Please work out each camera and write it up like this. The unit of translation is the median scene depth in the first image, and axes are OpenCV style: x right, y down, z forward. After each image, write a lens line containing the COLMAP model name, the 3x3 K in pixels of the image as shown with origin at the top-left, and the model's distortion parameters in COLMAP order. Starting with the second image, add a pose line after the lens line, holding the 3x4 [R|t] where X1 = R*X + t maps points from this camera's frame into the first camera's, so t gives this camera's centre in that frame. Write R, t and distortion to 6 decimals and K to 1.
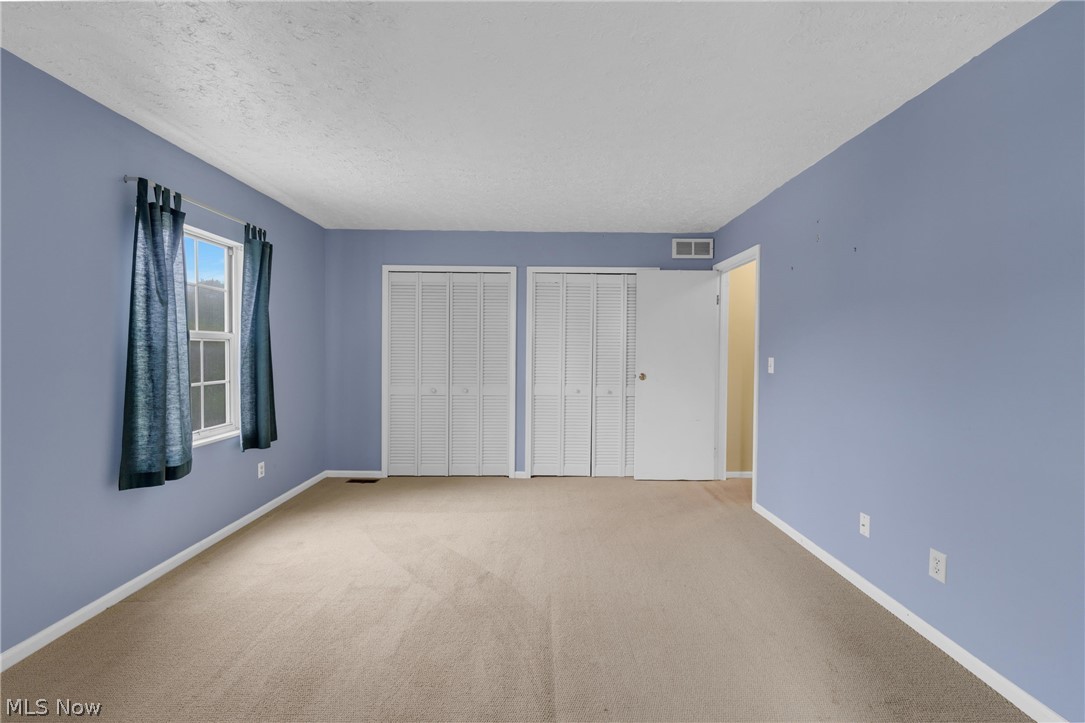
lens RADIAL K [[445.2, 0, 543.0], [0, 445.2, 351.6], [0, 0, 1]] dist [-0.000265, -0.000397]
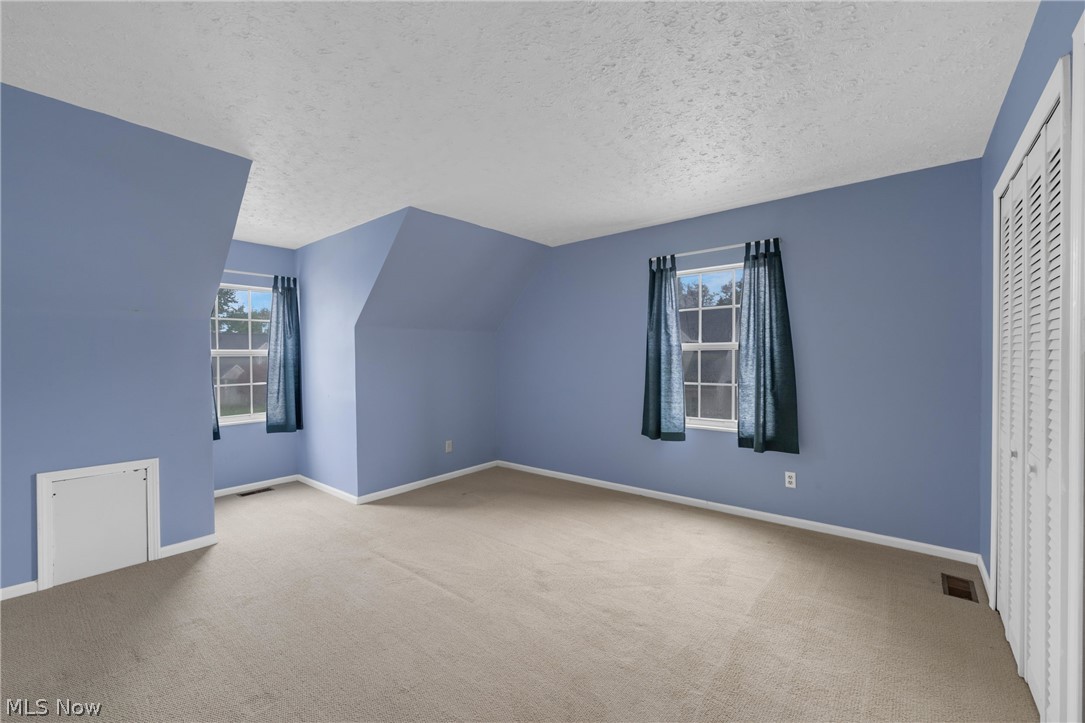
lens RADIAL K [[445.2, 0, 542.9], [0, 445.2, 366.0], [0, 0, 1]] dist [-0.000265, -0.000397]
pose [[-0.650123, 0.003585, -0.759821, 0.570645], [0.000474, 0.999991, 0.004312, 0.012787], [0.759829, 0.002443, -0.650118, 1.517333]]
